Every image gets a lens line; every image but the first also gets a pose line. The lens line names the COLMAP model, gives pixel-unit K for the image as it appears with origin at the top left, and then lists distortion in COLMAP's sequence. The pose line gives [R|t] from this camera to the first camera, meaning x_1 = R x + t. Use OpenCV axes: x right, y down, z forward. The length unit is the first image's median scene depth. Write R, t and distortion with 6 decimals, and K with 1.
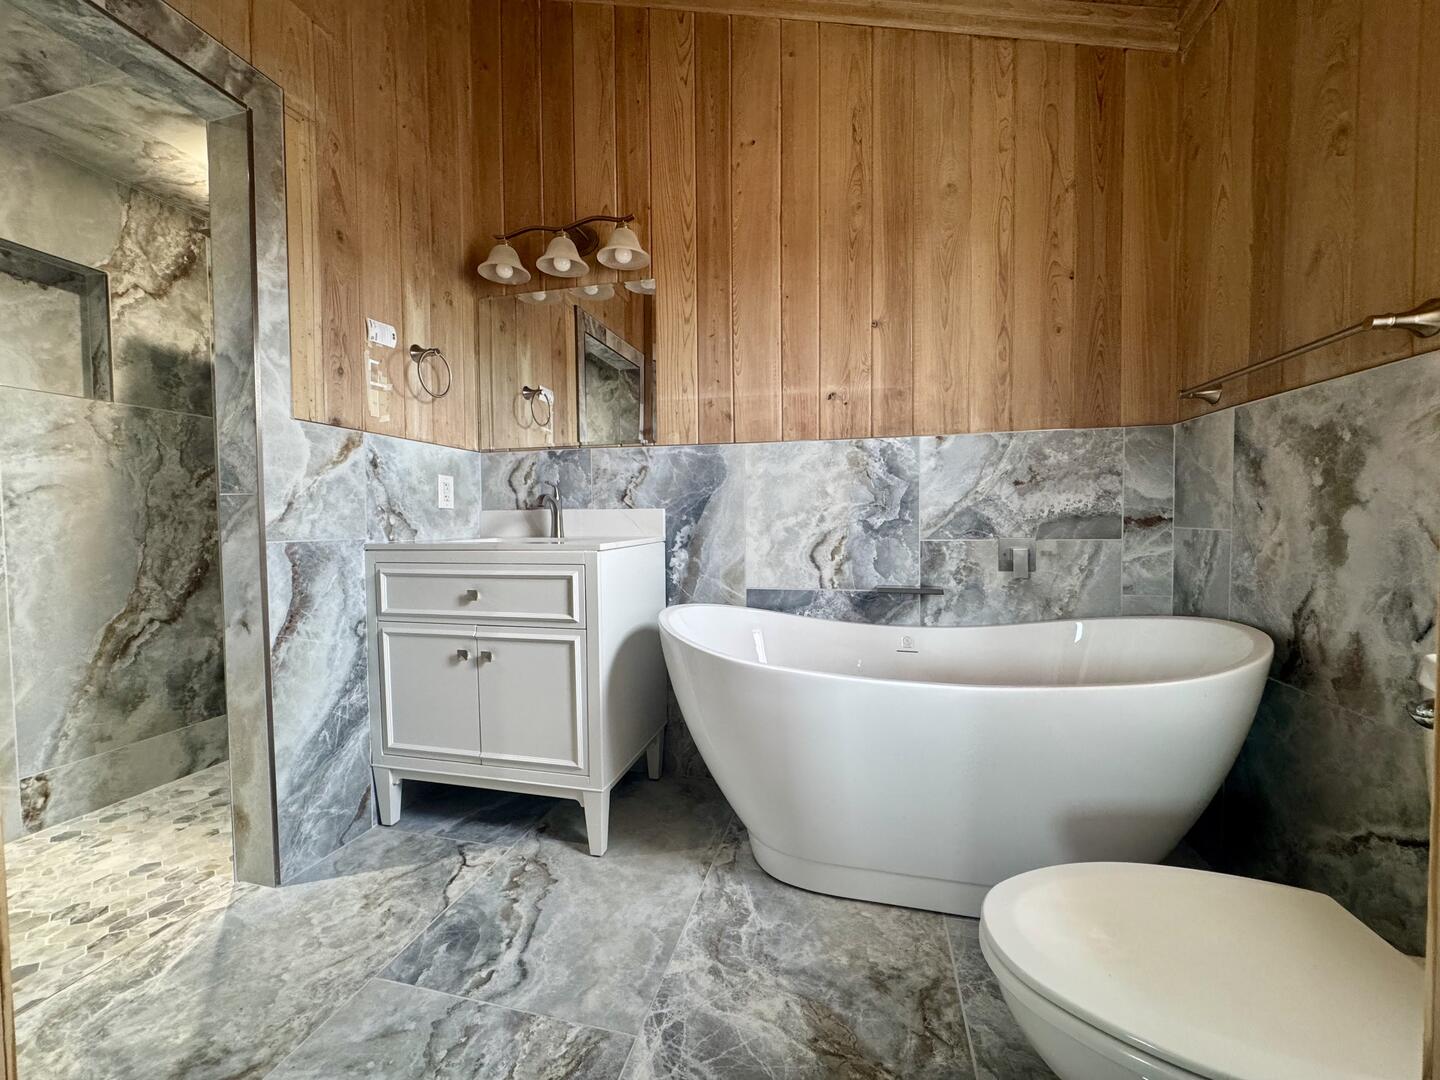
lens RADIAL K [[576.5, 0, 719.2], [0, 576.5, 539.3], [0, 0, 1]] dist [-0.002576, 0.000938]
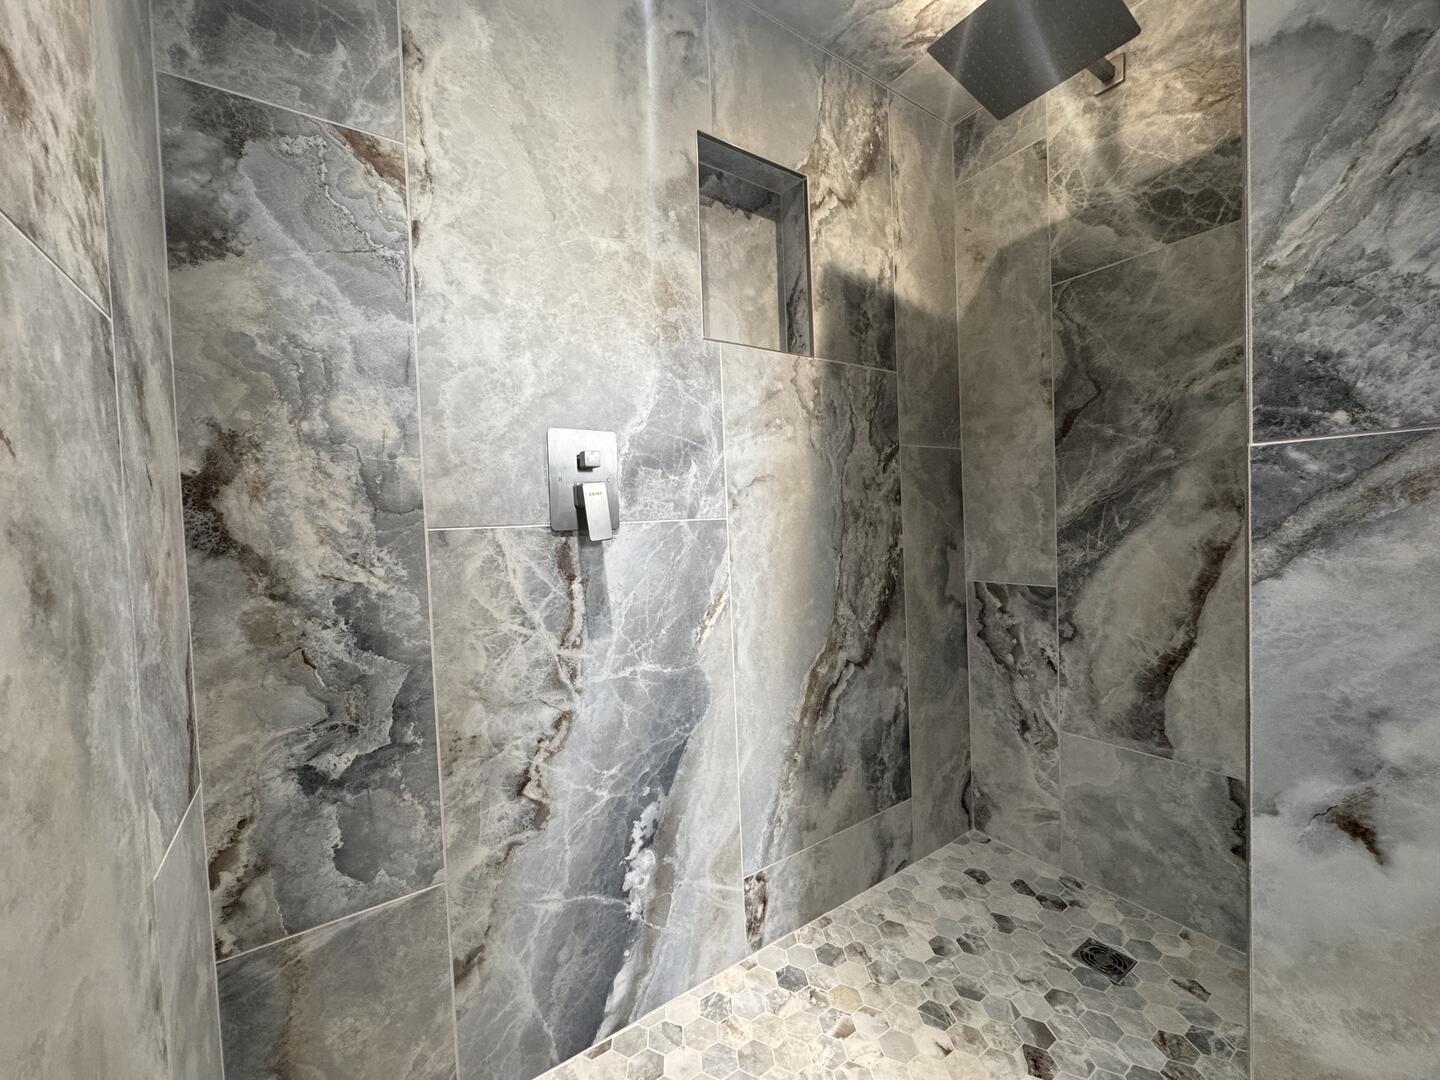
lens RADIAL K [[576.5, 0, 719.6], [0, 576.5, 538.8], [0, 0, 1]] dist [-0.002576, 0.000938]
pose [[0.745465, -0.001988, -0.666541, -0.658123], [0.008633, 0.999940, 0.006673, -0.018579], [0.666489, -0.010729, 0.745438, 0.383930]]
